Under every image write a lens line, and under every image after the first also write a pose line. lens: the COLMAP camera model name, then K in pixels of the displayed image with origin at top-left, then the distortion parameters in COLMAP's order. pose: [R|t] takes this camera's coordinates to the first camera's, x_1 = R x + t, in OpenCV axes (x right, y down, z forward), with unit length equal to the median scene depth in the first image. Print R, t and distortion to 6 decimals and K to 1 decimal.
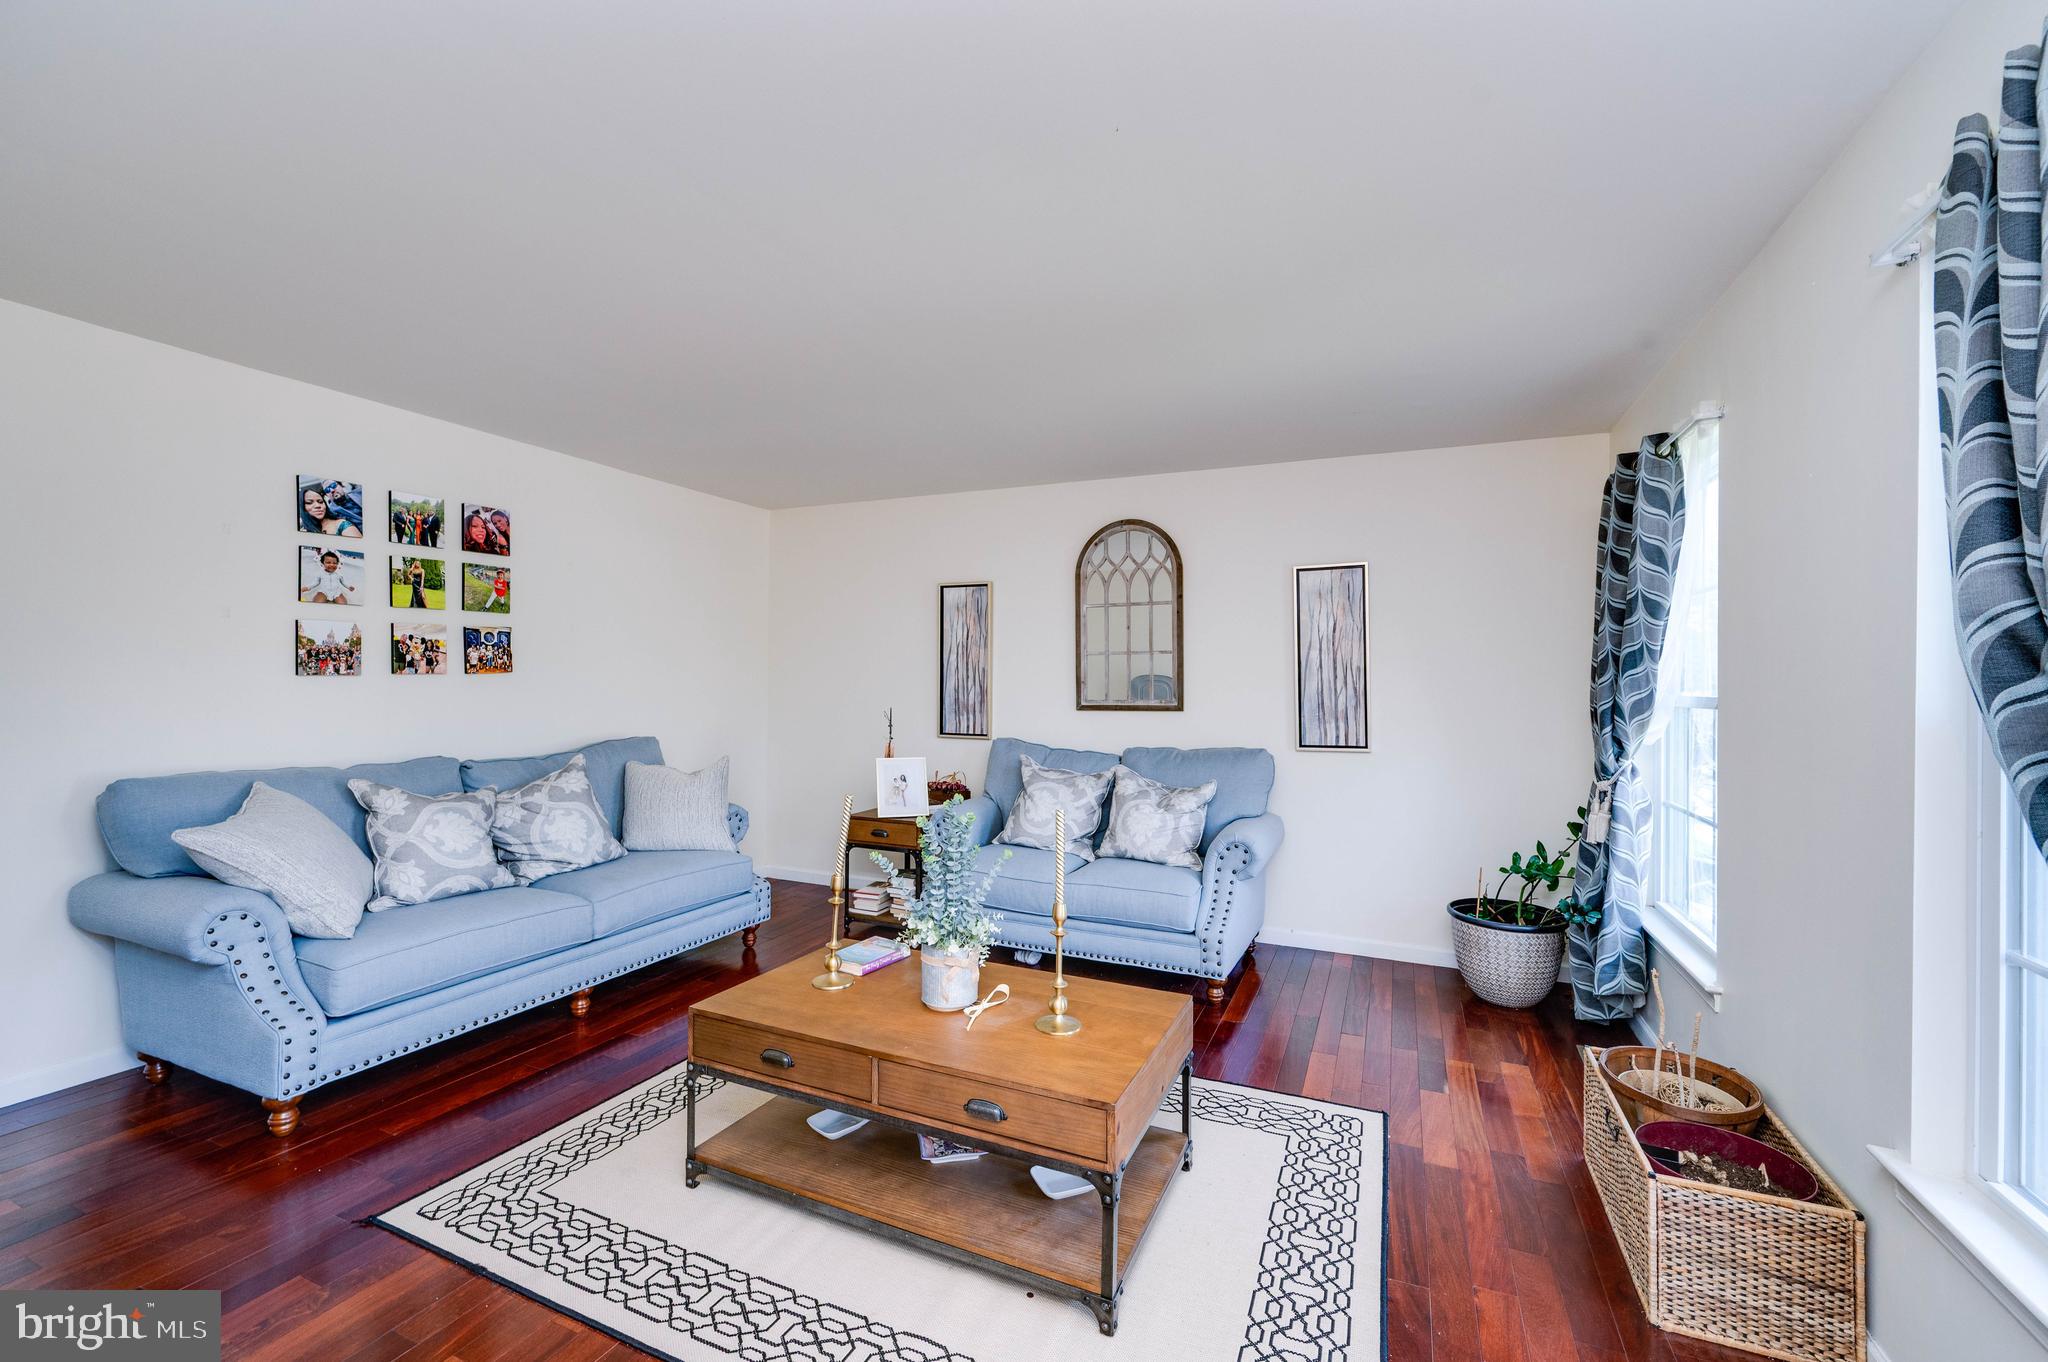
lens RADIAL K [[845.5, 0, 1036.2], [0, 845.5, 678.4], [0, 0, 1]] dist [-0.000148, 0.000100]
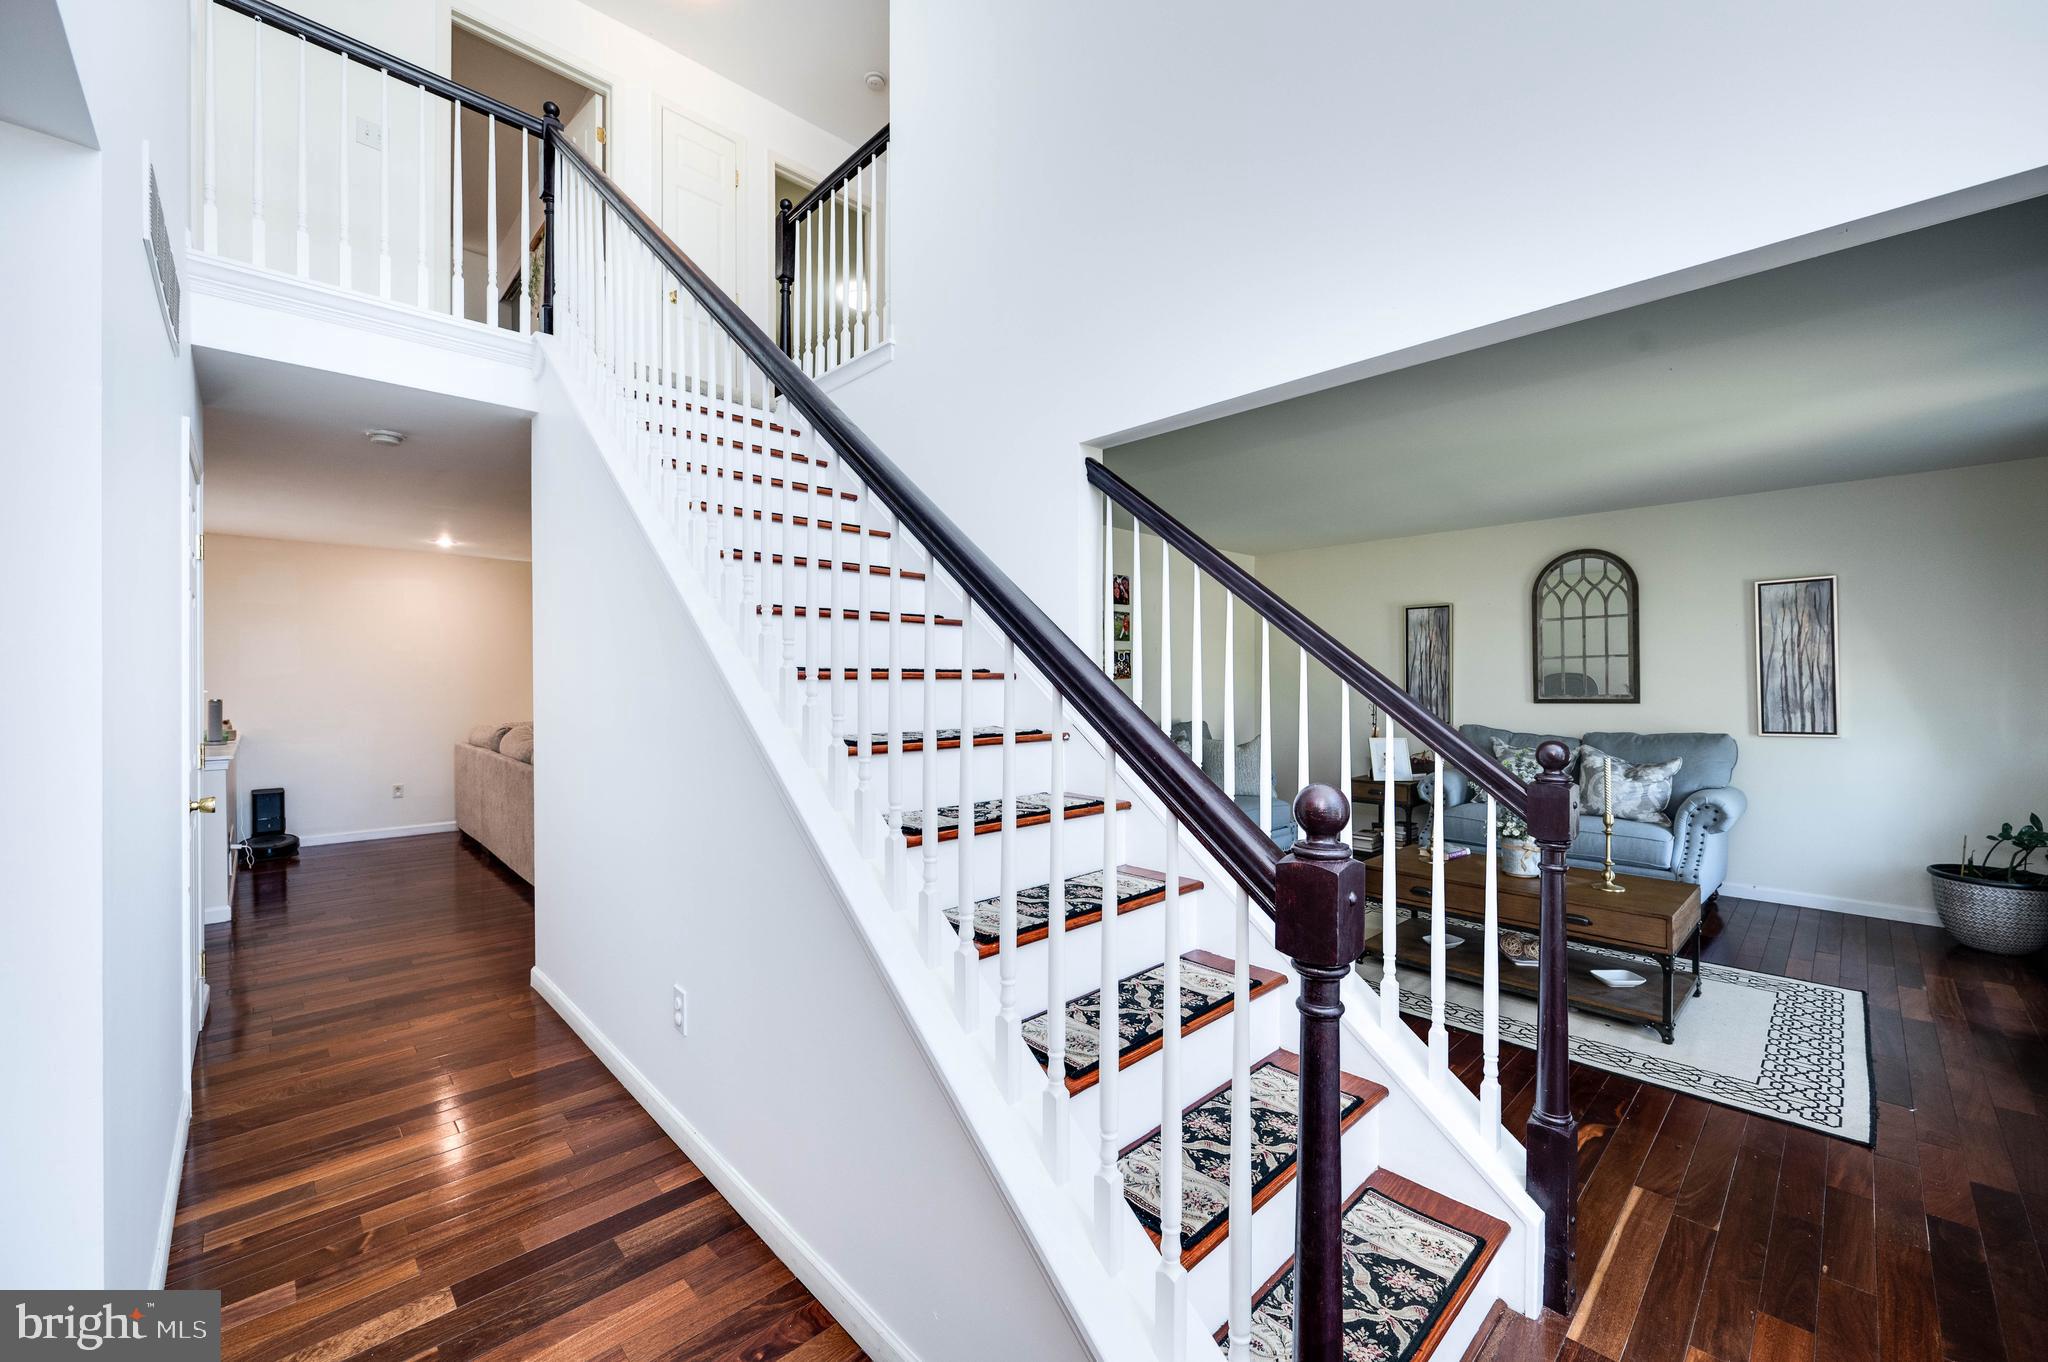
lens RADIAL K [[816.2, 0, 1026.9], [0, 816.2, 686.7], [0, 0, 1]] dist [-0.001028, -0.000017]
pose [[0.924975, -0.008277, -0.379938, -0.276537], [0.011593, 0.999912, 0.006439, -0.004822], [0.379851, -0.010361, 0.924990, -0.602136]]
